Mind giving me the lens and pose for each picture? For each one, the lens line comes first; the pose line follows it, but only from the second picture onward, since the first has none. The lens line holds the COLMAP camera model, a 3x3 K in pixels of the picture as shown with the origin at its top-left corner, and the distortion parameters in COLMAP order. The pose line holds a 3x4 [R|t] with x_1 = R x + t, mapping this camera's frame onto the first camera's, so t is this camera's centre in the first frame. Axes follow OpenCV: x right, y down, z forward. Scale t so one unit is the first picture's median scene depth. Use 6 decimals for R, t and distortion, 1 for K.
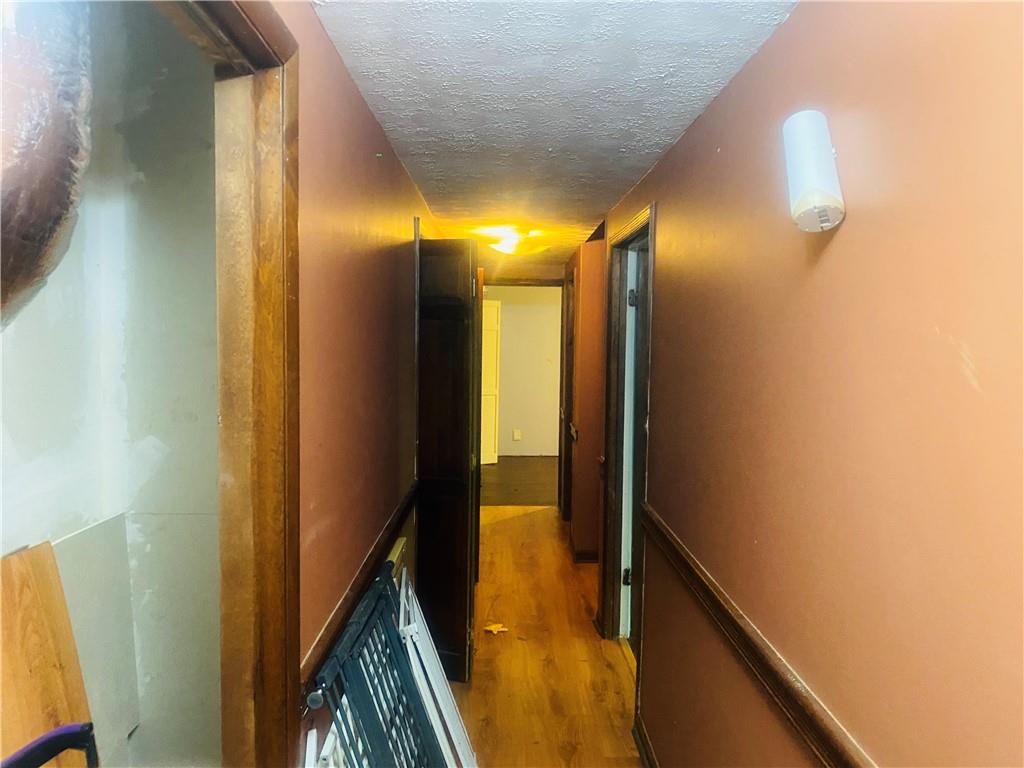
lens RADIAL K [[782.5, 0, 512.9], [0, 782.5, 384.9], [0, 0, 1]] dist [0.039067, -0.060819]
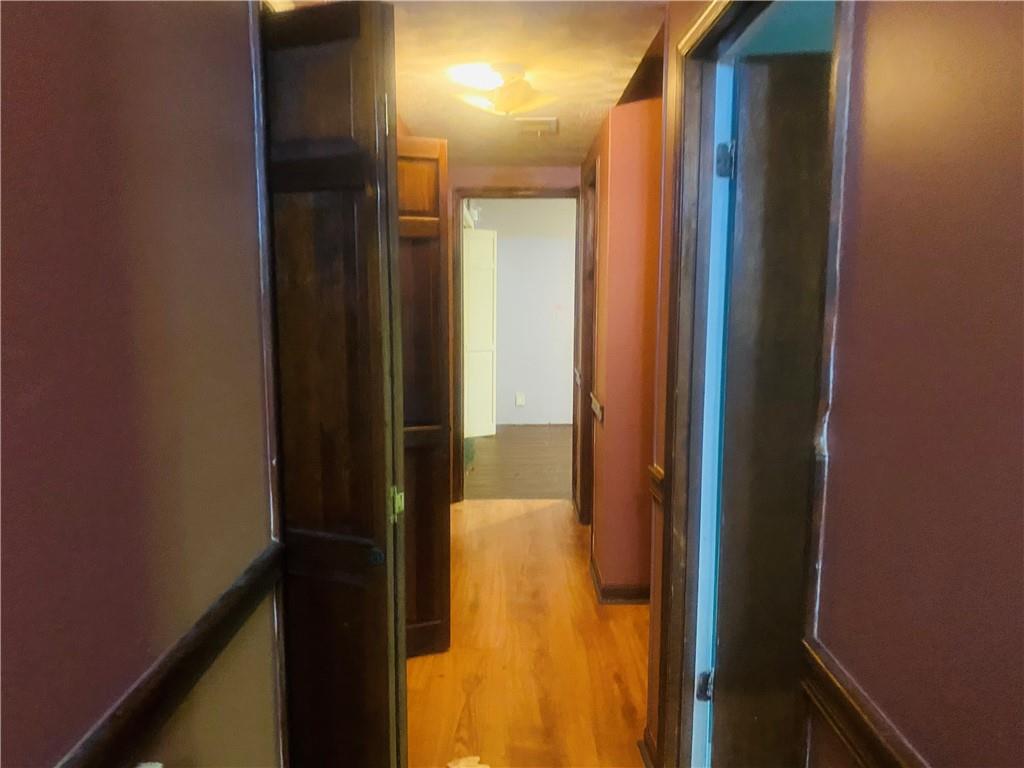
lens RADIAL K [[782.5, 0, 512.2], [0, 782.5, 383.1], [0, 0, 1]] dist [0.039067, -0.060819]
pose [[0.999859, -0.009281, -0.013959, 0.015335], [0.010068, 0.998303, 0.057358, 0.000850], [0.013403, -0.057491, 0.998256, 0.341728]]
